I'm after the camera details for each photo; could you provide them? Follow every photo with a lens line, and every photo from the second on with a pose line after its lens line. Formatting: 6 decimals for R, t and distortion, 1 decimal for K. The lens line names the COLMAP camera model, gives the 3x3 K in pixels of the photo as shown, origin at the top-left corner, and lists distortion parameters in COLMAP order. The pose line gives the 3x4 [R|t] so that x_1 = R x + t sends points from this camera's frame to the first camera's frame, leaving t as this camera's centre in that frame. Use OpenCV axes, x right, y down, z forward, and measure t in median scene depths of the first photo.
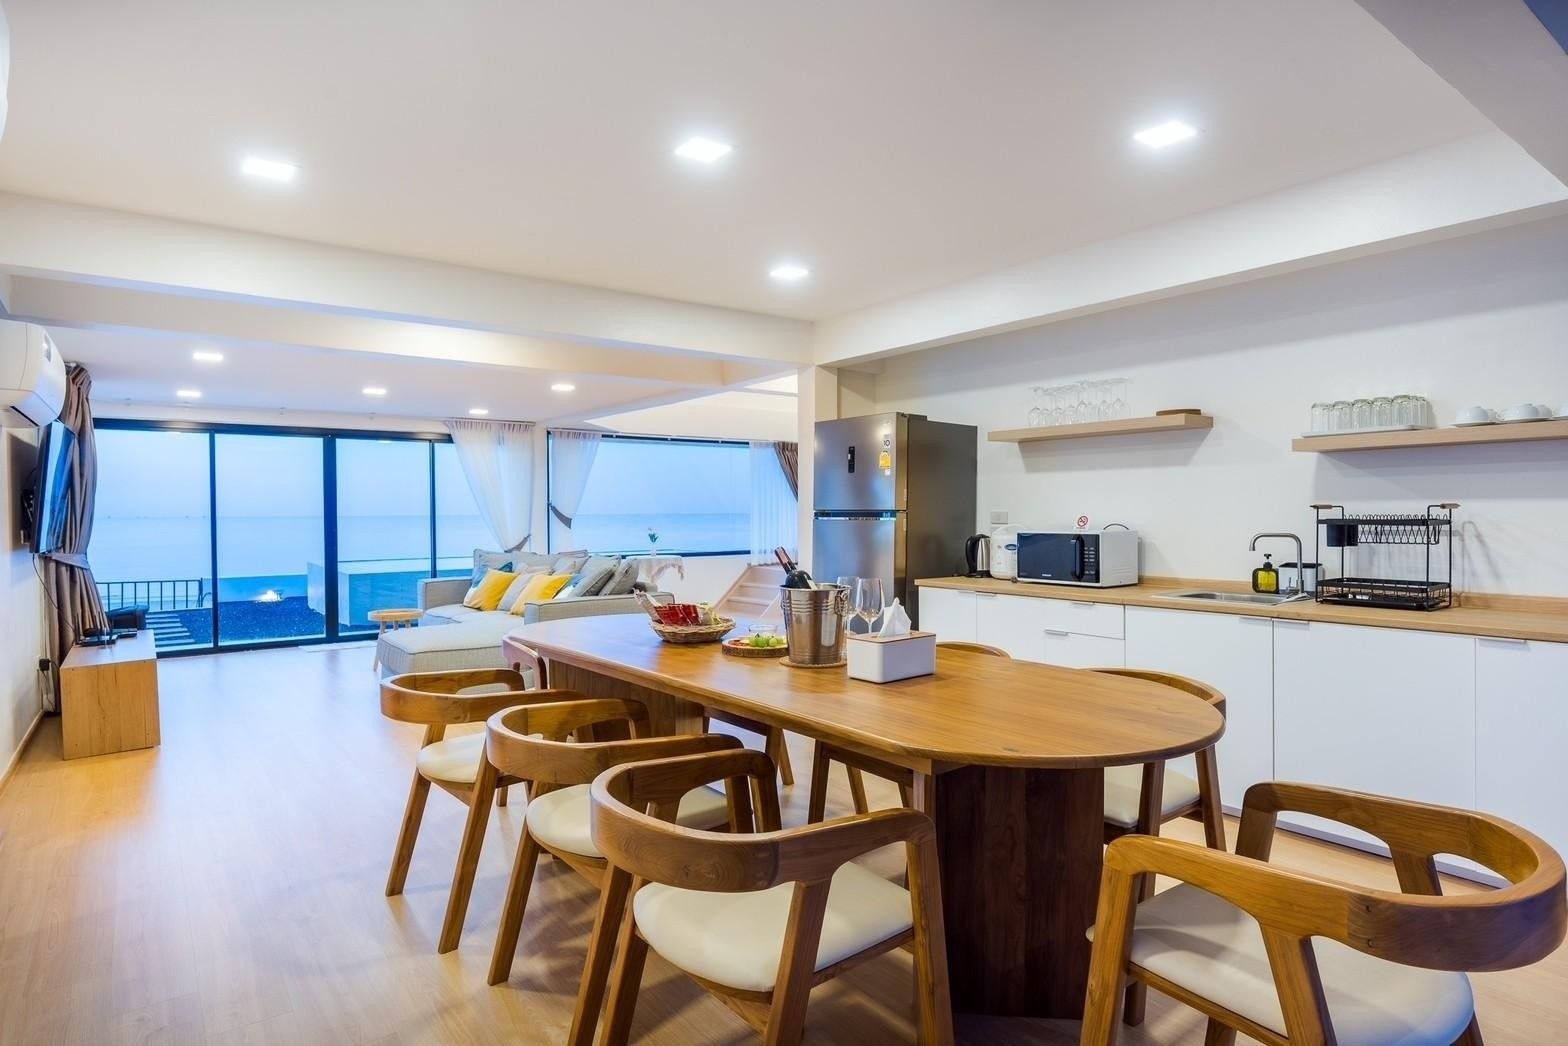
lens RADIAL K [[769.0, 0, 748.8], [0, 769.0, 521.9], [0, 0, 1]] dist [0.001251, -0.000178]
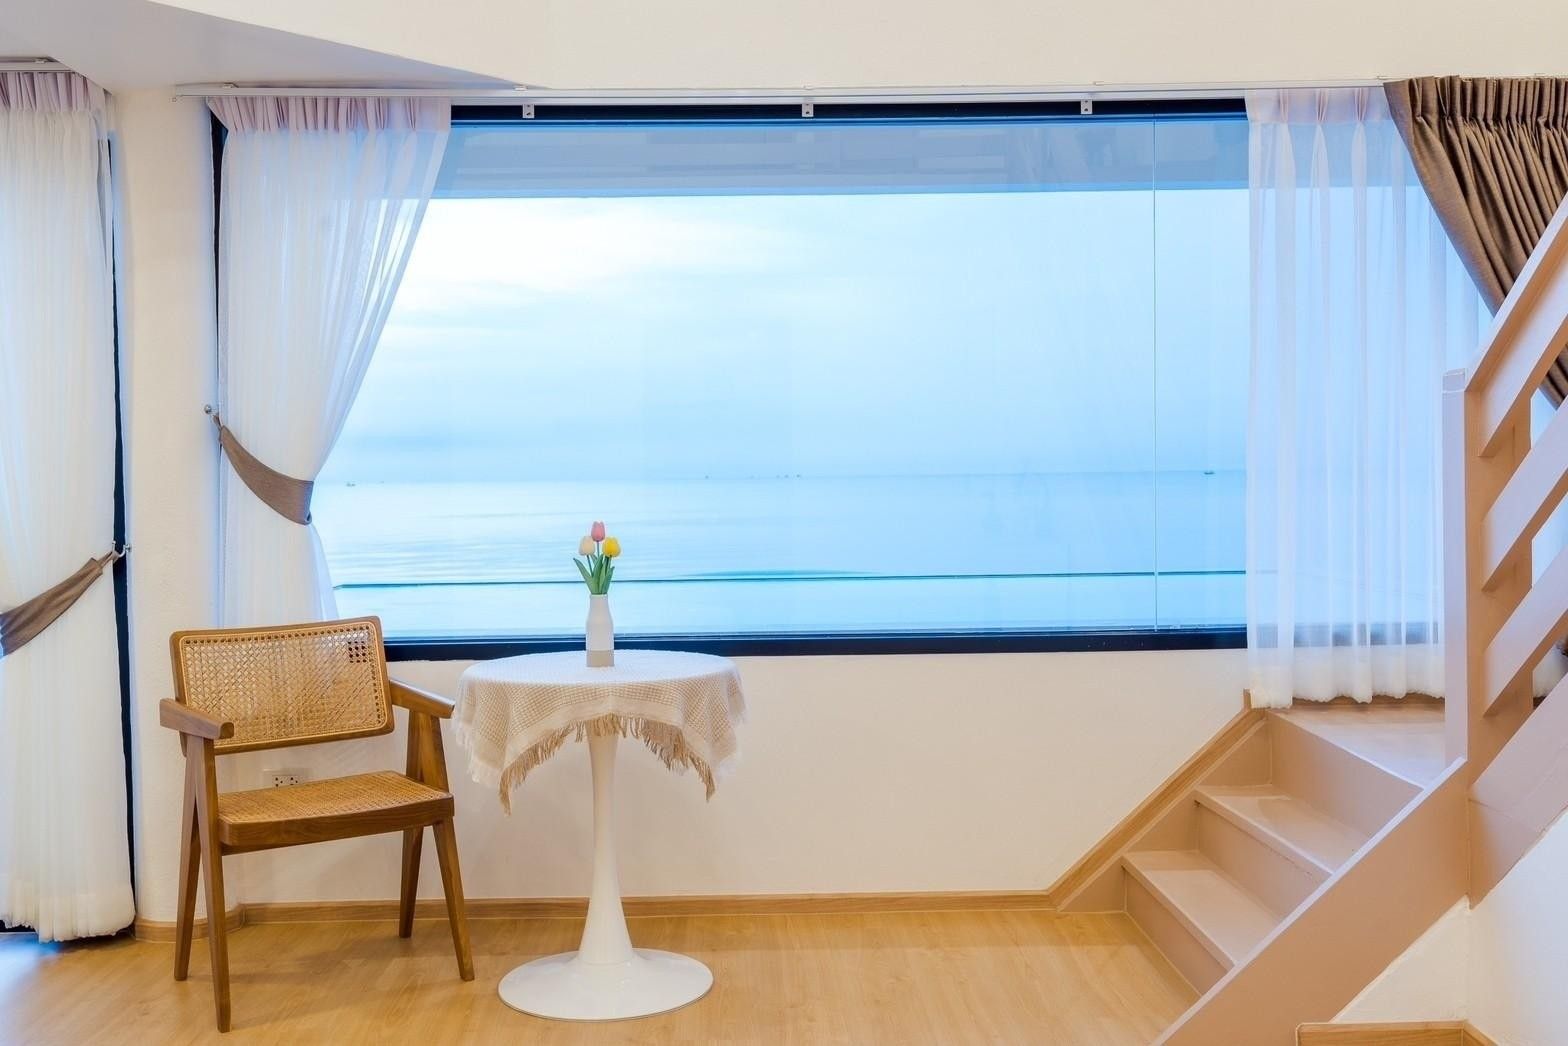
lens RADIAL K [[1499.8, 0, 783.8], [0, 1499.8, 555.5], [0, 0, 1]] dist [-0.047120, -0.005899]
pose [[0.845137, 0.016016, -0.534309, 0.125076], [0.007364, 0.999107, 0.041597, 0.000035], [0.534499, -0.039090, 0.844265, 0.697878]]
